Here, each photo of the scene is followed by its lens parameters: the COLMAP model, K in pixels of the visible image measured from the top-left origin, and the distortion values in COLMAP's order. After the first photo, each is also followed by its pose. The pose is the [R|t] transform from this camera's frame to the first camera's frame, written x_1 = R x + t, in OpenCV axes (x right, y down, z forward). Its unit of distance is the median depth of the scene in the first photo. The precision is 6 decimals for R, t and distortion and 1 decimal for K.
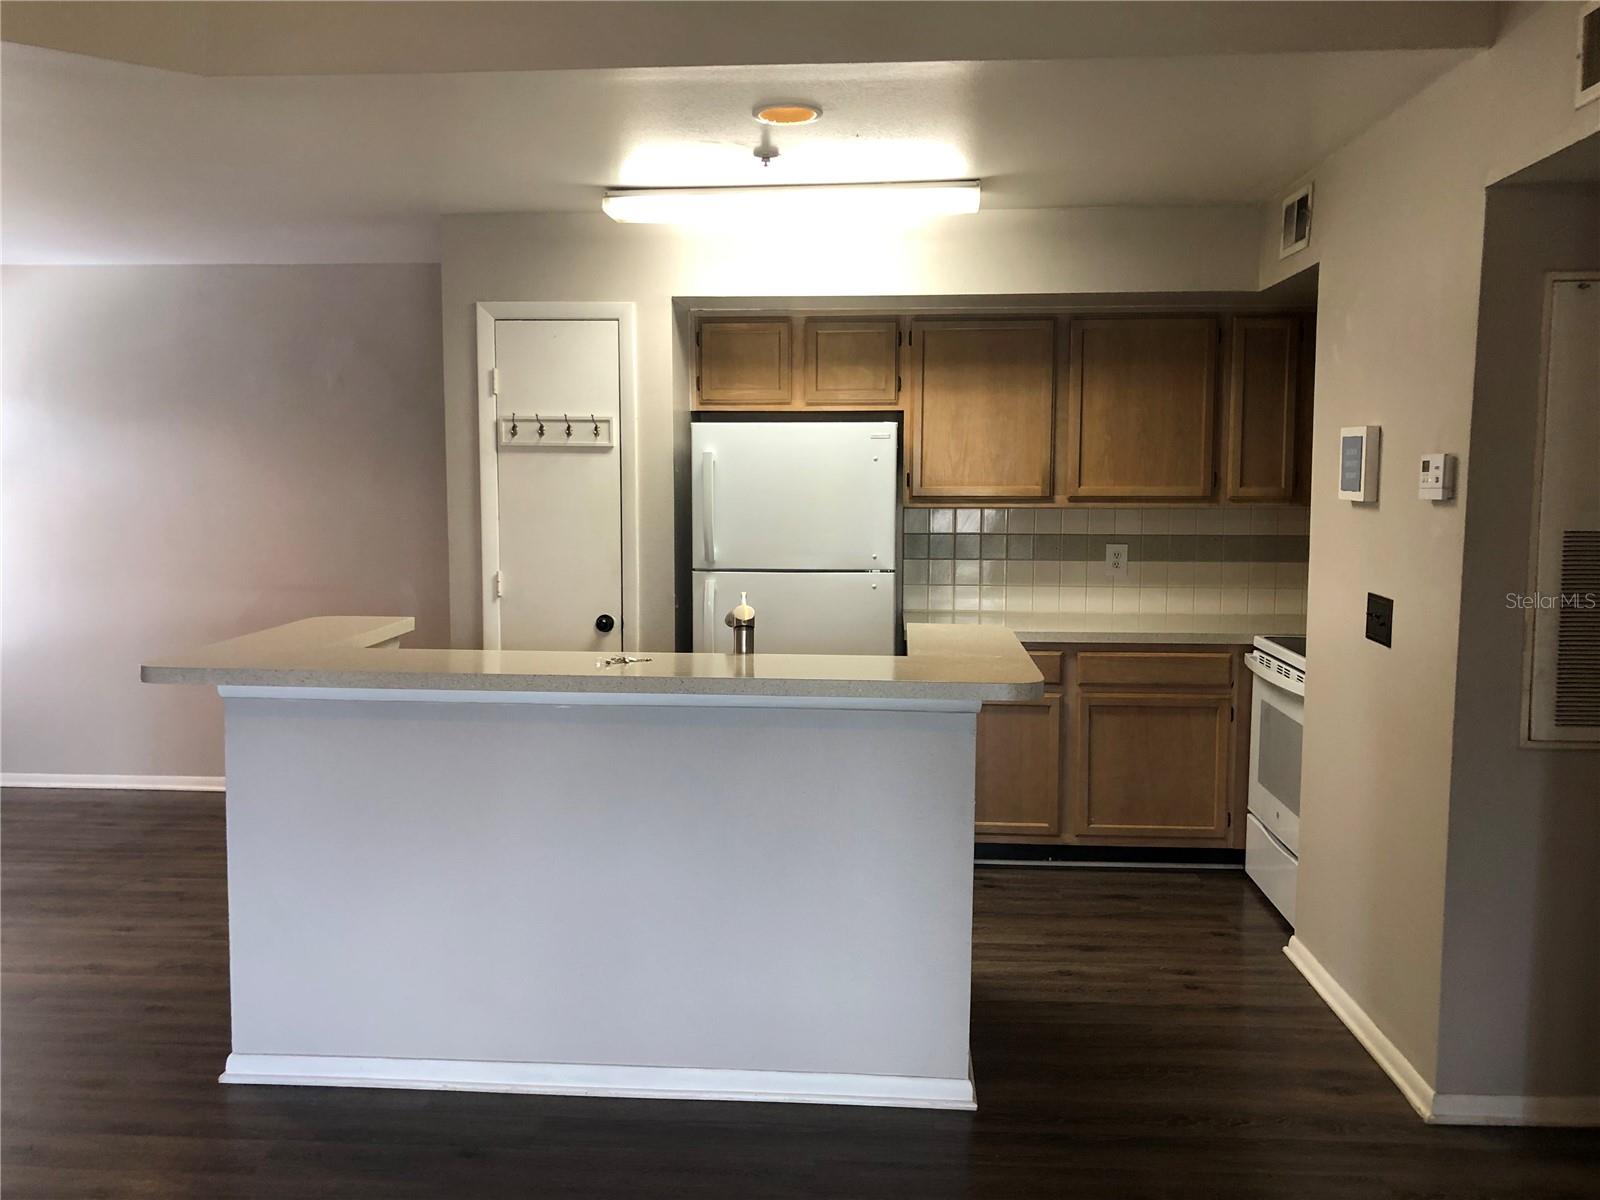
lens RADIAL K [[1305.9, 0, 821.7], [0, 1305.9, 604.4], [0, 0, 1]] dist [0.002227, 0.000222]
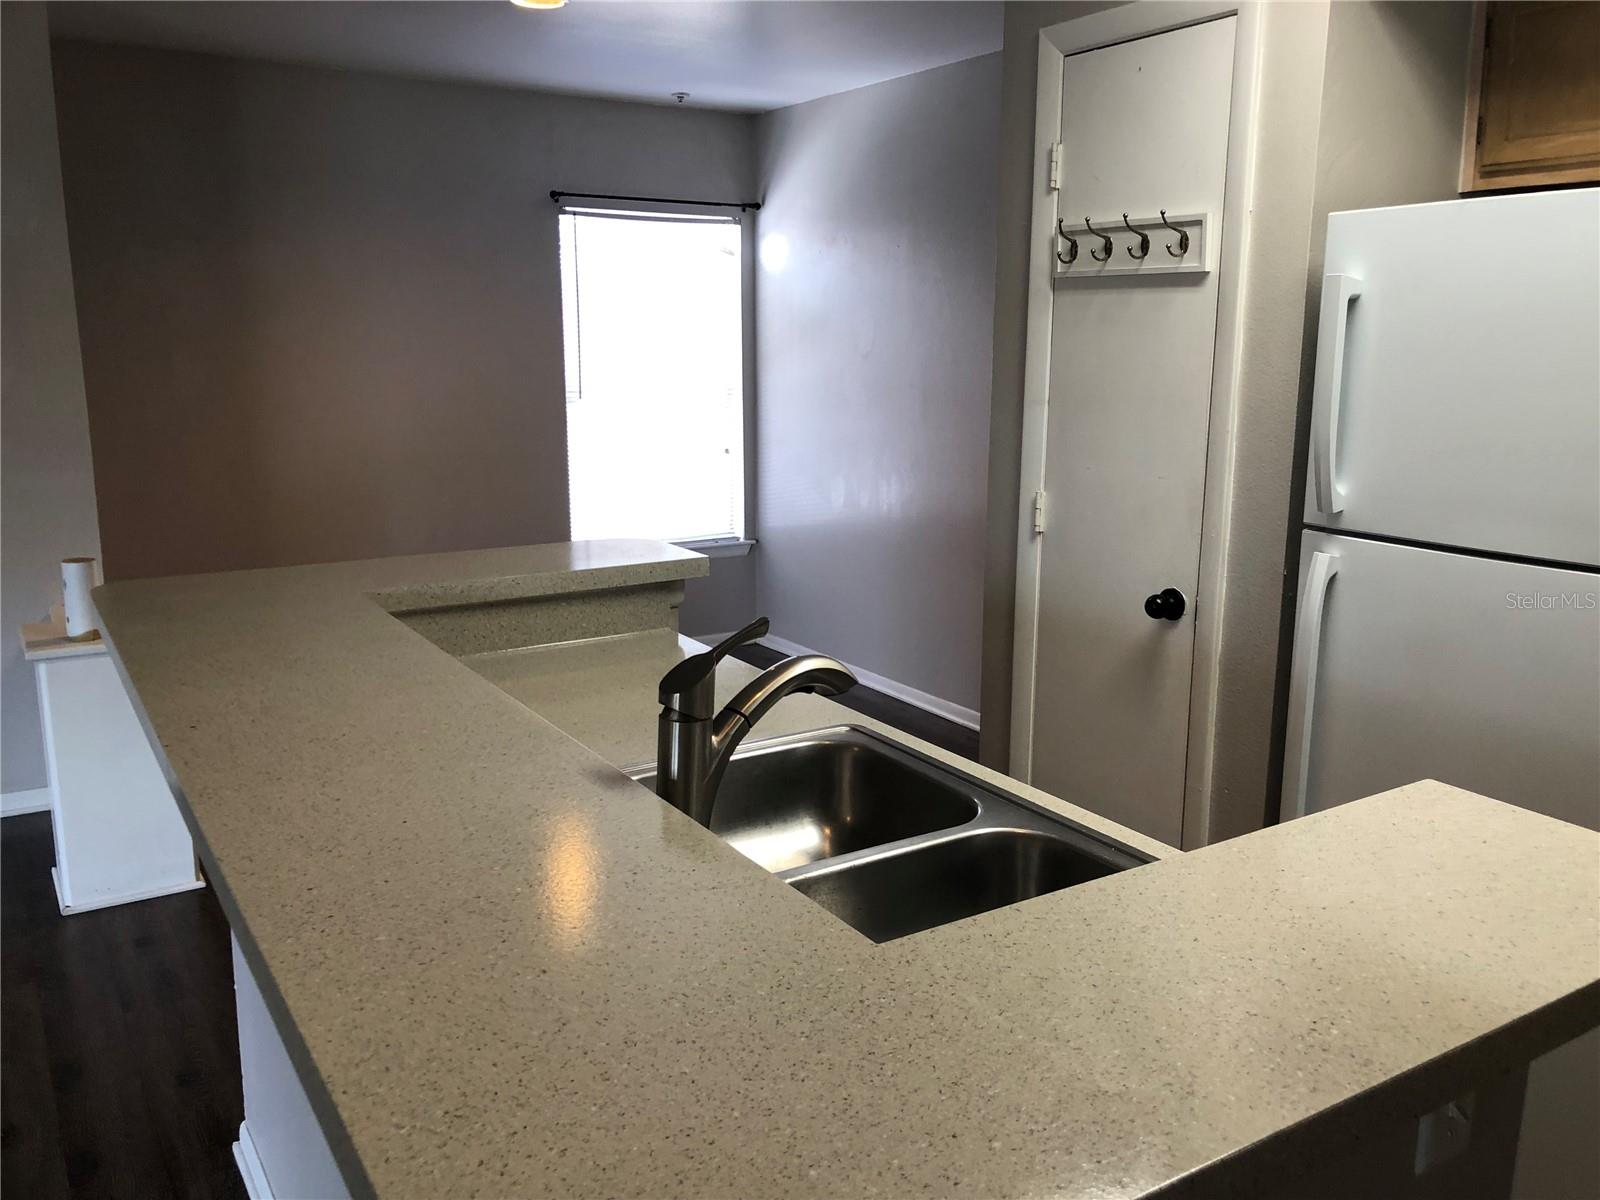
lens RADIAL K [[1305.9, 0, 821.7], [0, 1305.9, 604.4], [0, 0, 1]] dist [0.002227, 0.000222]
pose [[0.577212, 0.163423, -0.800075, 0.189867], [-0.083134, 0.986439, 0.141513, -0.051346], [0.812352, -0.015169, 0.582970, 0.570349]]
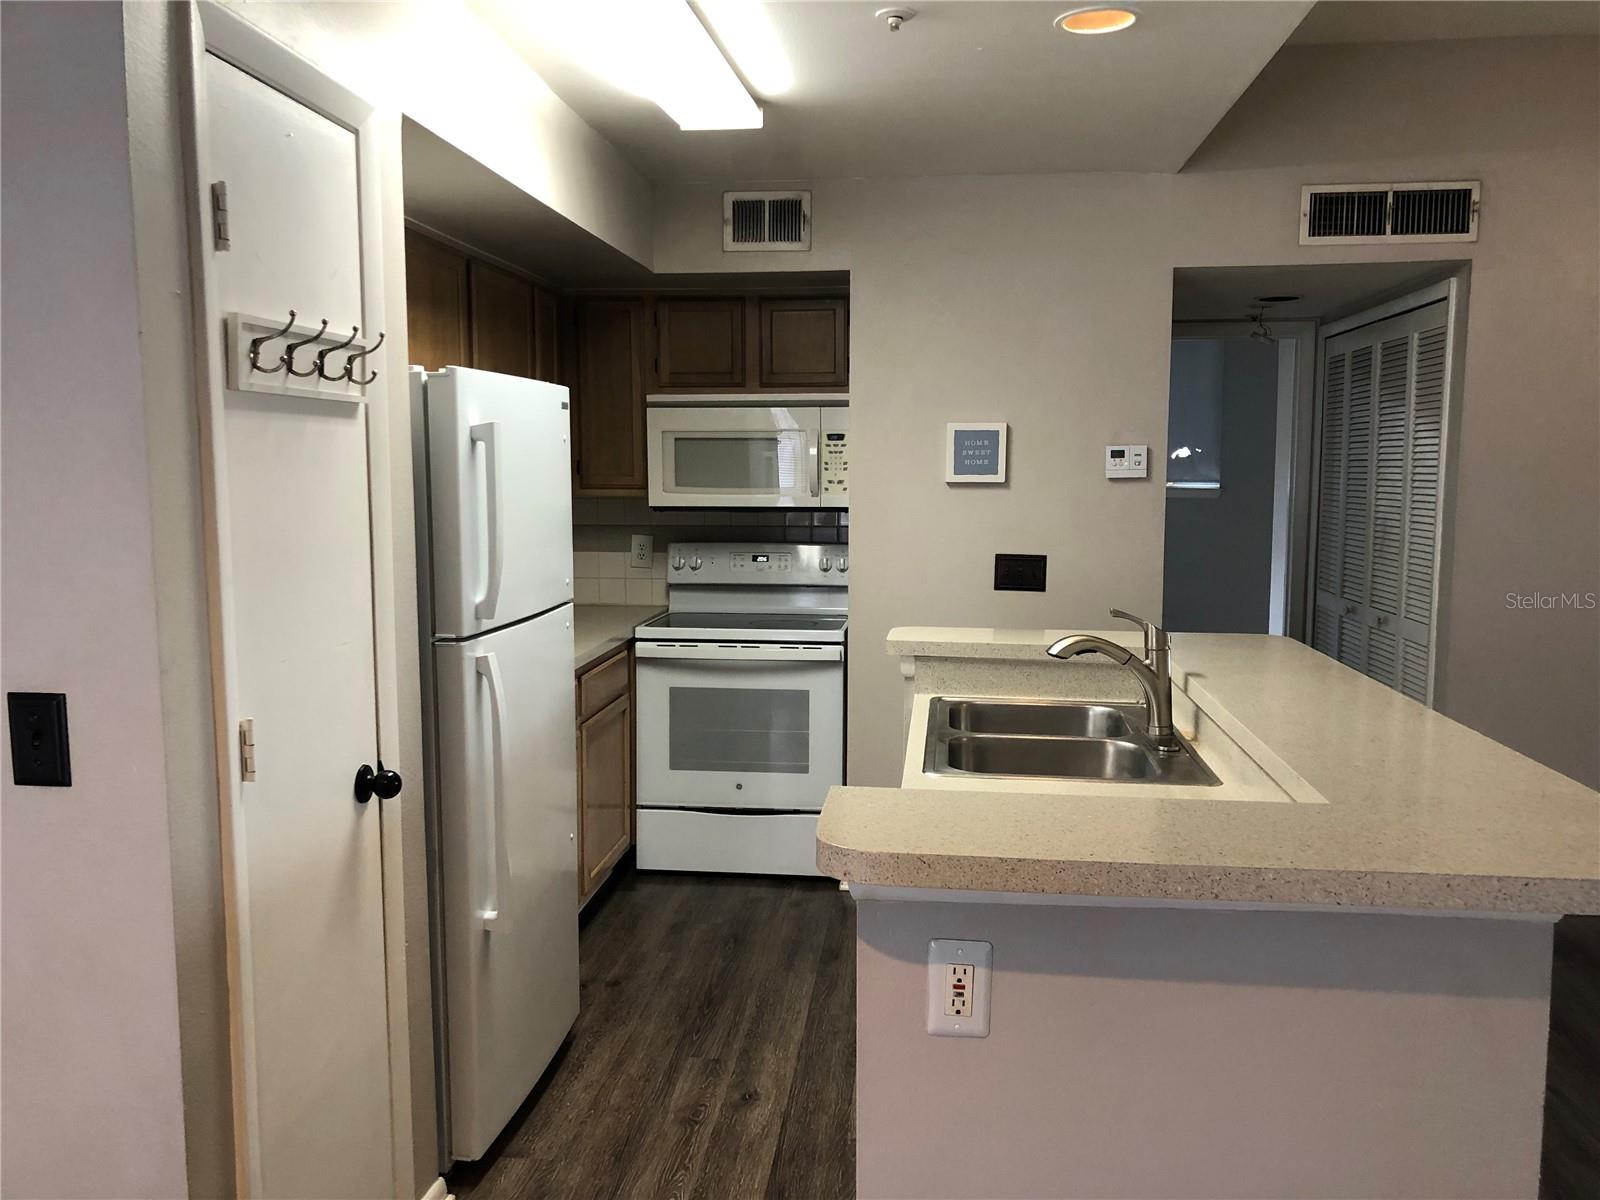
lens RADIAL K [[1305.9, 0, 821.7], [0, 1305.9, 604.4], [0, 0, 1]] dist [0.002227, 0.000222]
pose [[0.065117, -0.113255, 0.991430, -0.630341], [0.094741, 0.989752, 0.106840, -0.083526], [-0.993370, 0.086972, 0.075180, 0.803880]]
